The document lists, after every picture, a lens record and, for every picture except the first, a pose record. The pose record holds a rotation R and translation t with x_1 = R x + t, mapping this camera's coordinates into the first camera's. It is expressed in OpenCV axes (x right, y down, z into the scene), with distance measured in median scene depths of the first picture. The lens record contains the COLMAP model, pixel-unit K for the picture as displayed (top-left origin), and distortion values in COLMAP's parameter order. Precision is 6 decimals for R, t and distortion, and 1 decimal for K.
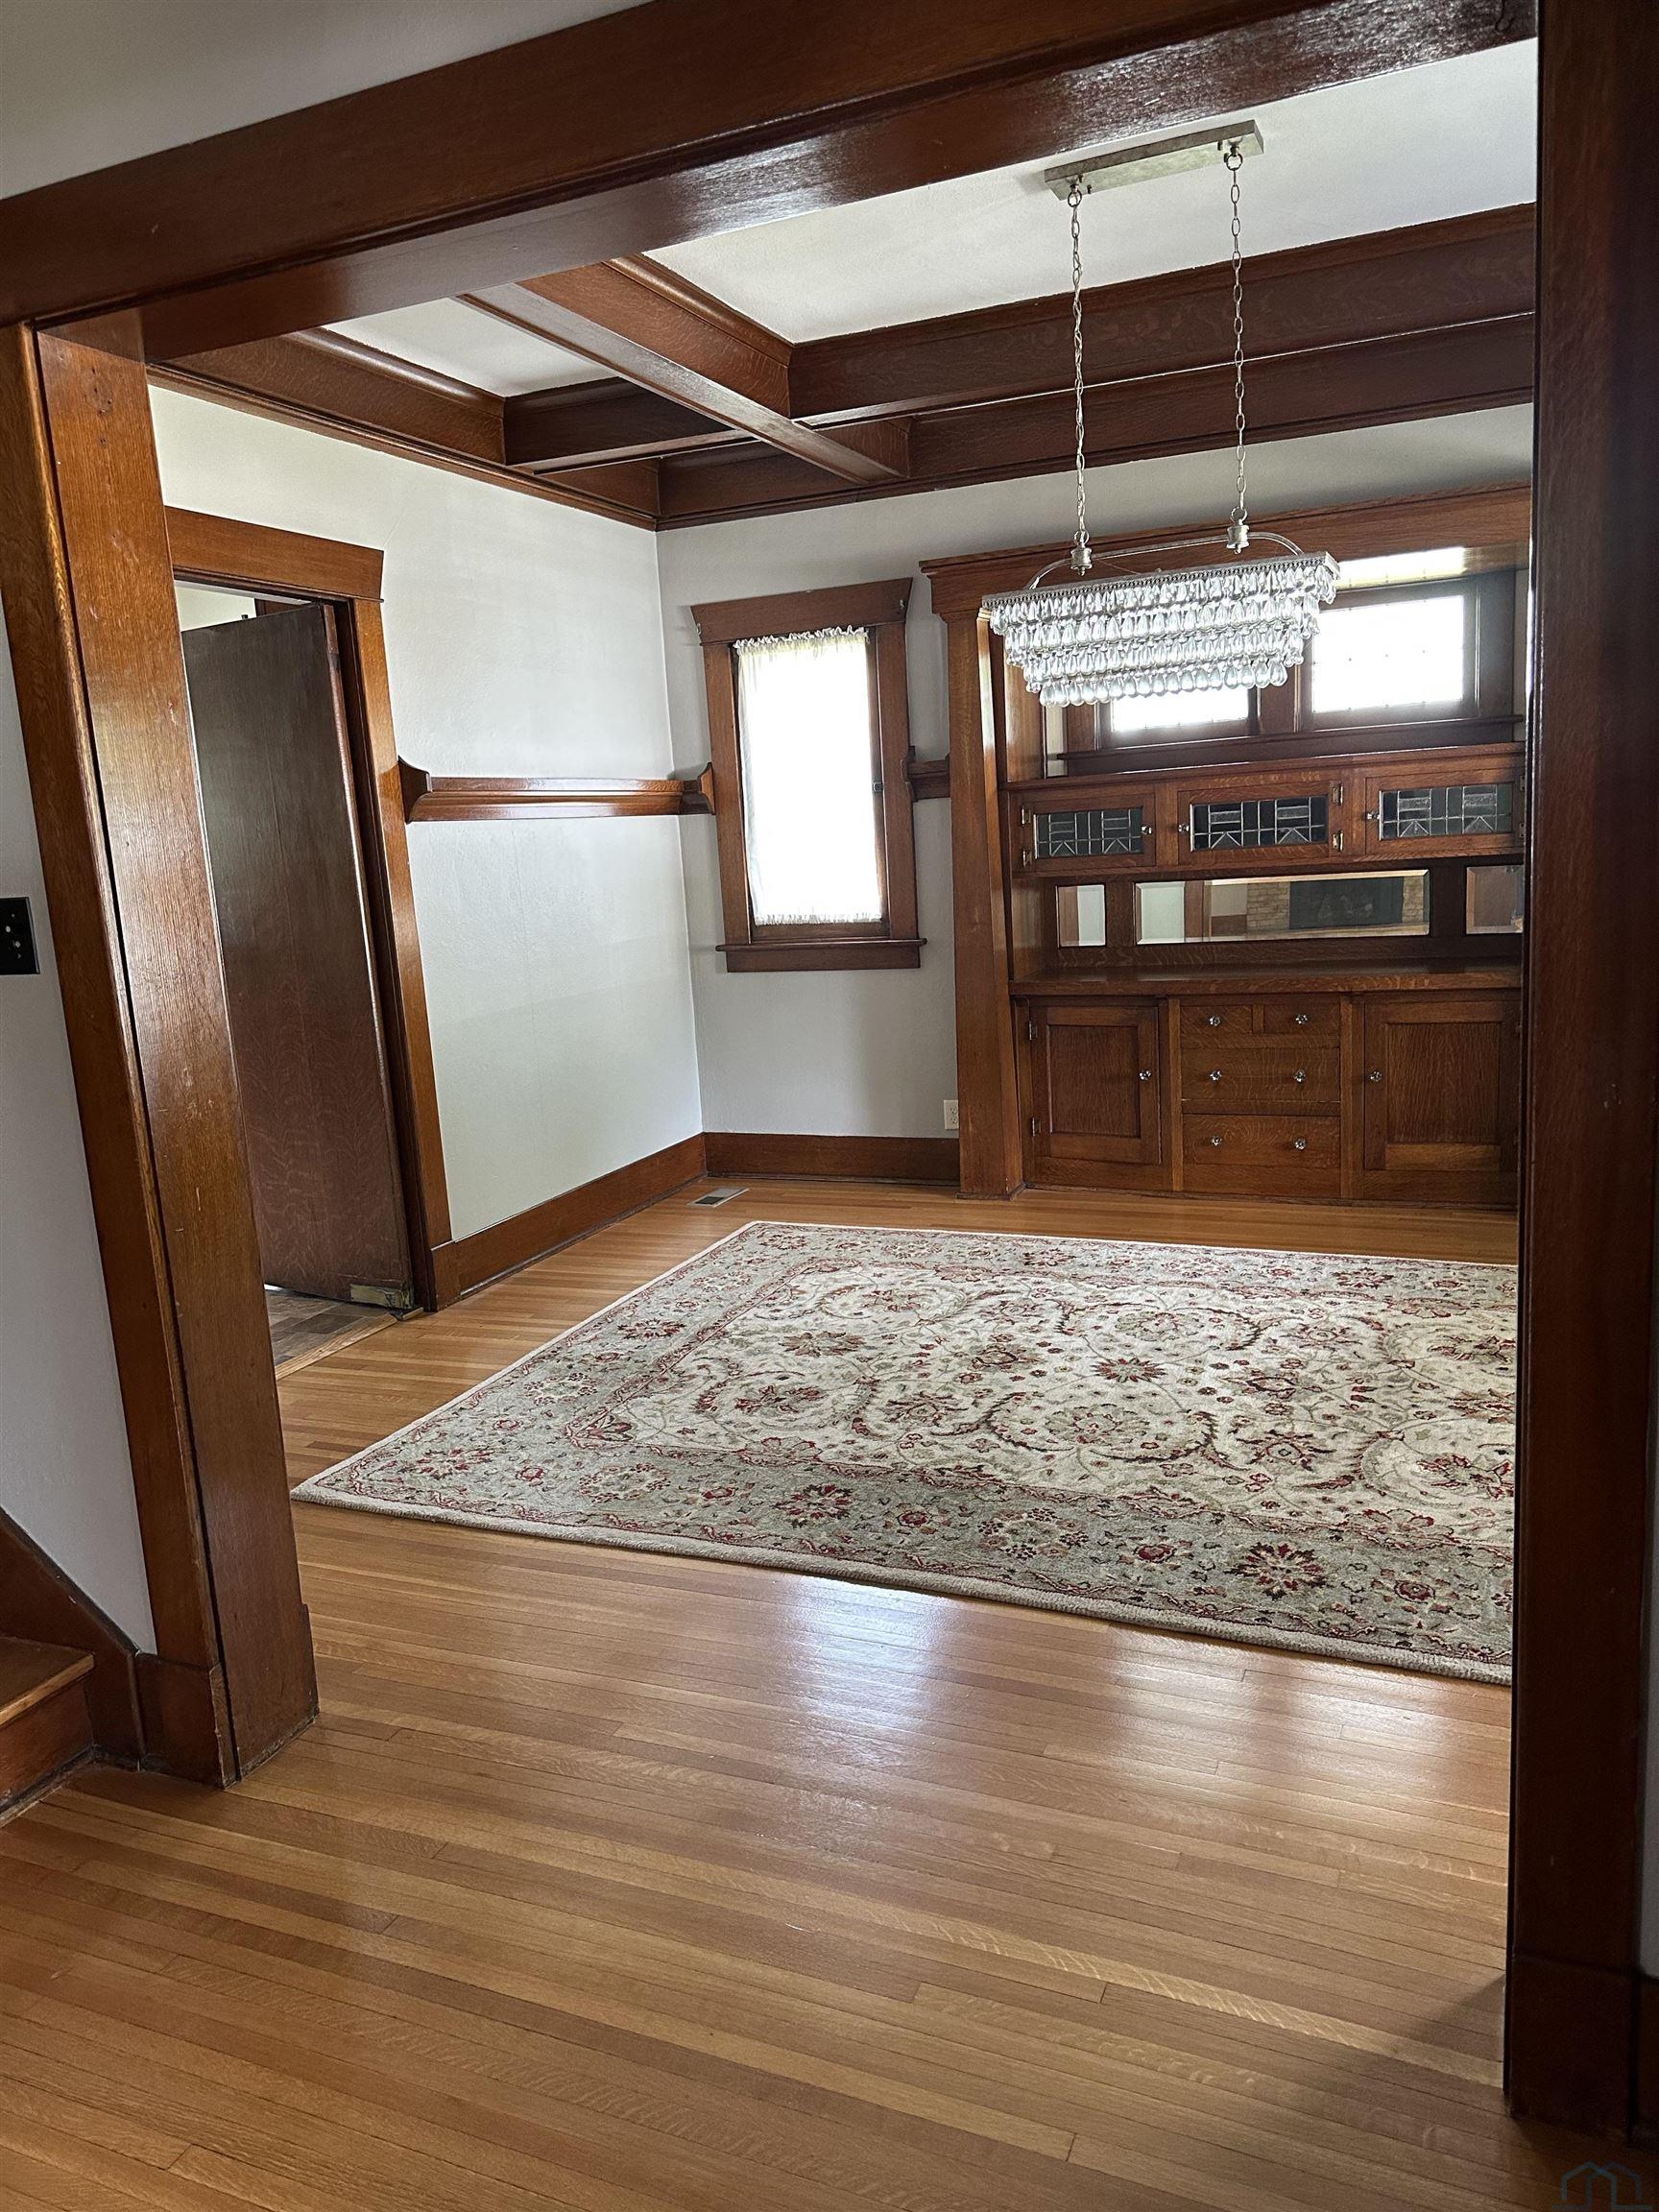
lens RADIAL K [[1606.9, 0, 806.8], [0, 1606.9, 1097.0], [0, 0, 1]] dist [0.094278, -0.068157]
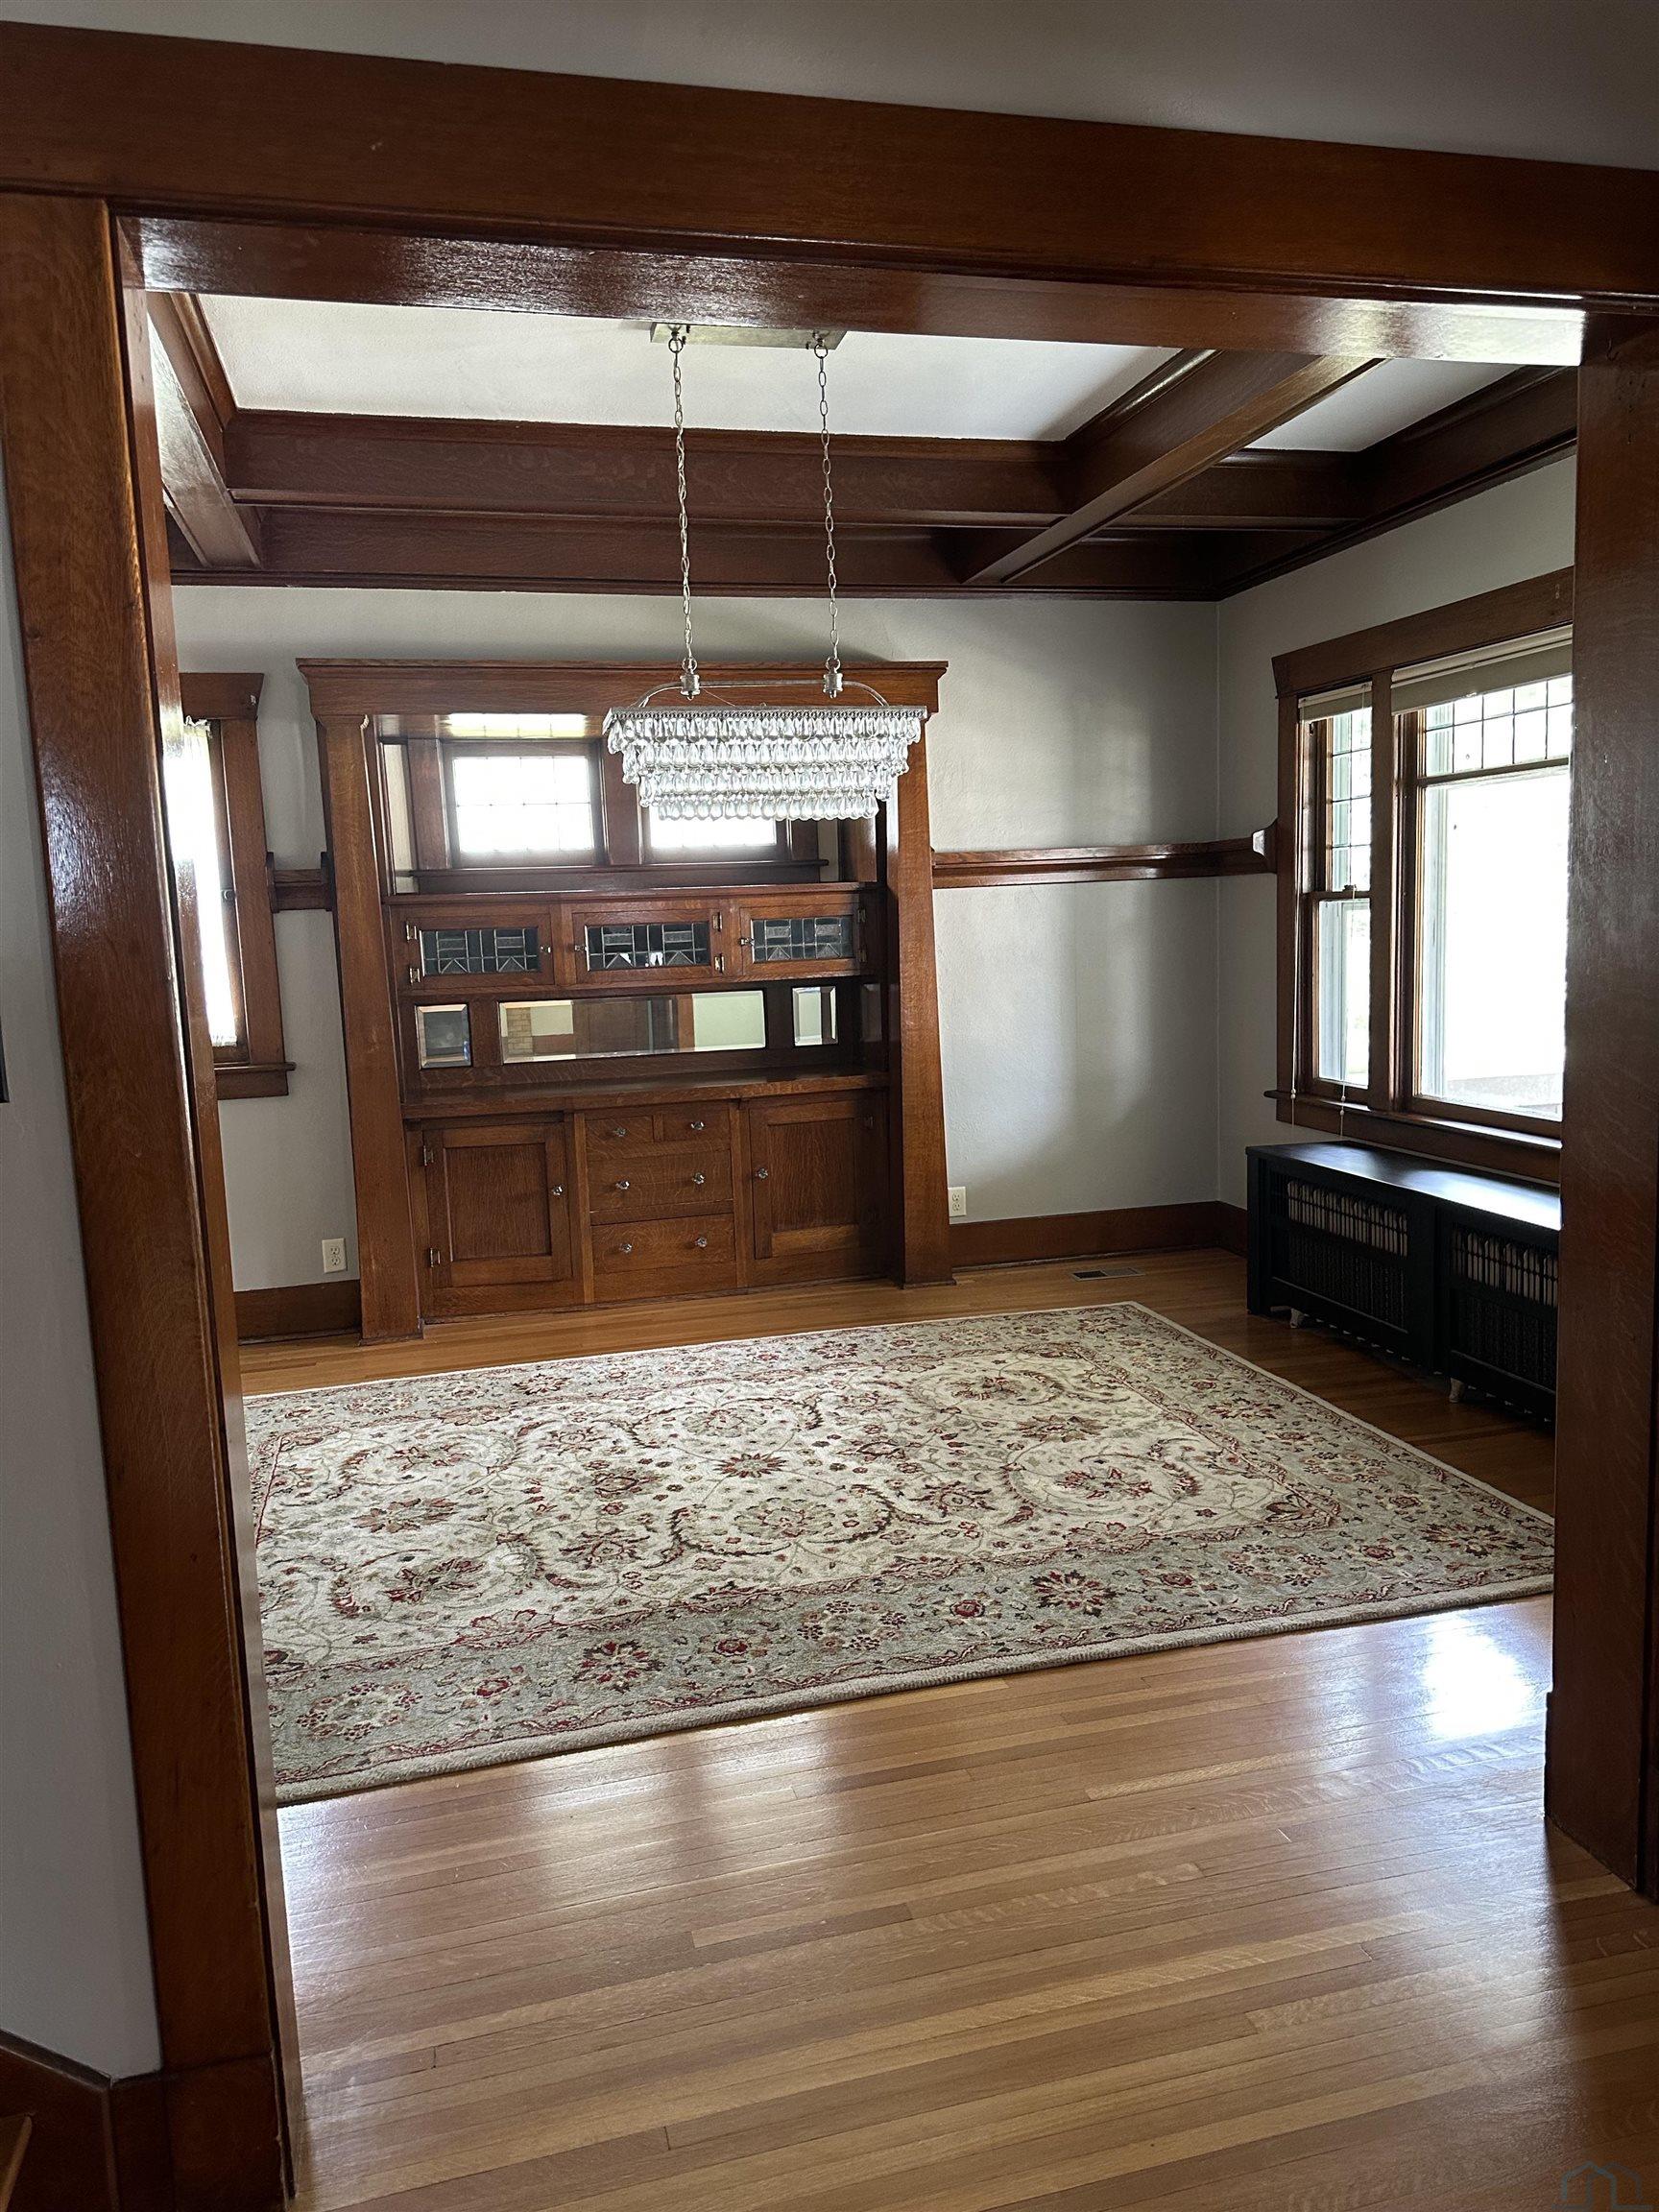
lens RADIAL K [[1606.9, 0, 805.5], [0, 1606.9, 1121.0], [0, 0, 1]] dist [0.094278, -0.068157]
pose [[0.772110, -0.056681, 0.632956, -0.362359], [0.101638, 0.994207, -0.034952, -0.007649], [-0.627309, 0.091319, 0.773398, 0.150493]]
